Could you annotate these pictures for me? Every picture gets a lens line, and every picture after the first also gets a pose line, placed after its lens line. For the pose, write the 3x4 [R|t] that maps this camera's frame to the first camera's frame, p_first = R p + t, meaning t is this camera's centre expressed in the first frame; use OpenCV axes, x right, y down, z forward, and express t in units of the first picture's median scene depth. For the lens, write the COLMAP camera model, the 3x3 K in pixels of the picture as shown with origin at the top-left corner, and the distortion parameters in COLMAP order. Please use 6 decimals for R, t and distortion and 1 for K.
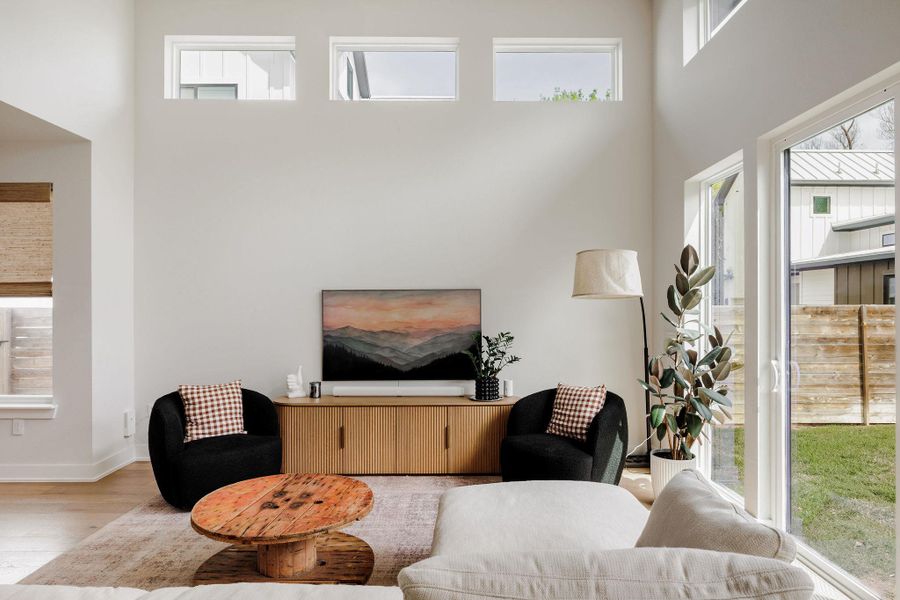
lens RADIAL K [[534.3, 0, 453.6], [0, 534.3, 304.2], [0, 0, 1]] dist [-0.003937, -0.000978]
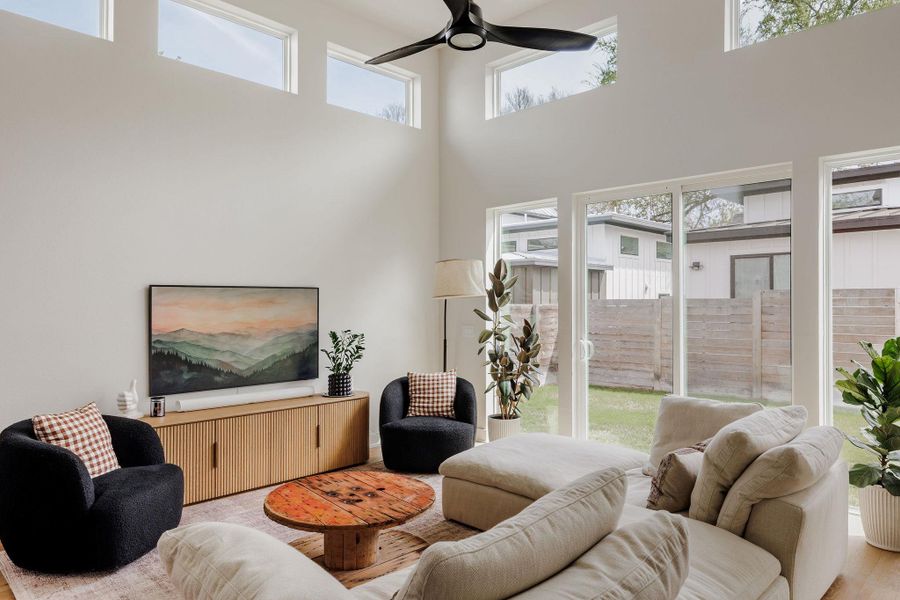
lens RADIAL K [[587.0, 0, 450.0], [0, 587.0, 300.0], [0, 0, 1]] dist [0.003863, 0.002091]
pose [[0.713816, 0.006266, 0.700305, -0.615582], [-0.001307, 0.999970, -0.007615, 0.002800], [-0.700332, 0.004520, 0.713803, 0.045080]]
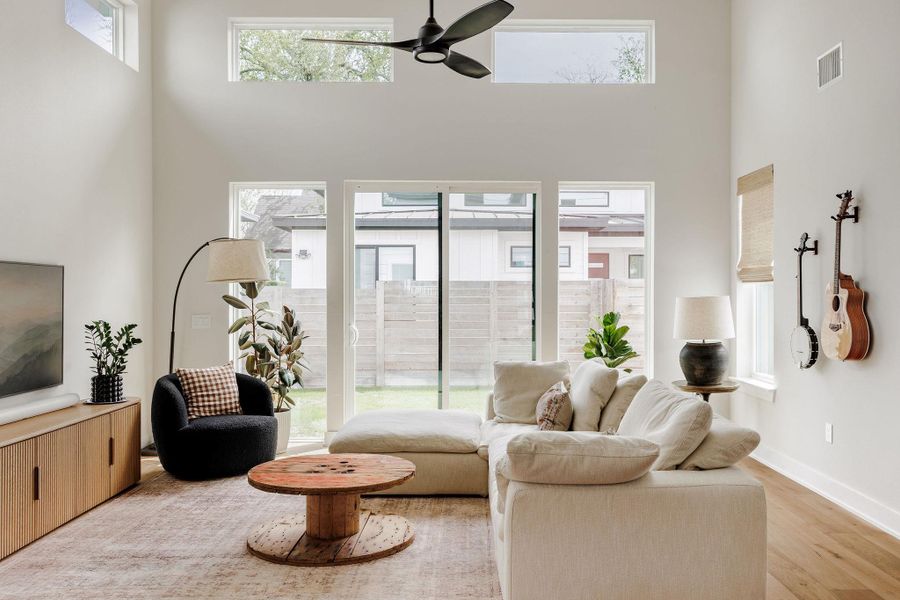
lens RADIAL K [[745.7, 0, 450.0], [0, 745.7, 300.0], [0, 0, 1]] dist [0.004783, 0.001118]
pose [[0.041952, -0.000337, 0.999120, -1.127866], [-0.000043, 1.000000, 0.000339, 0.022141], [-0.999120, -0.000057, 0.041952, 0.452197]]
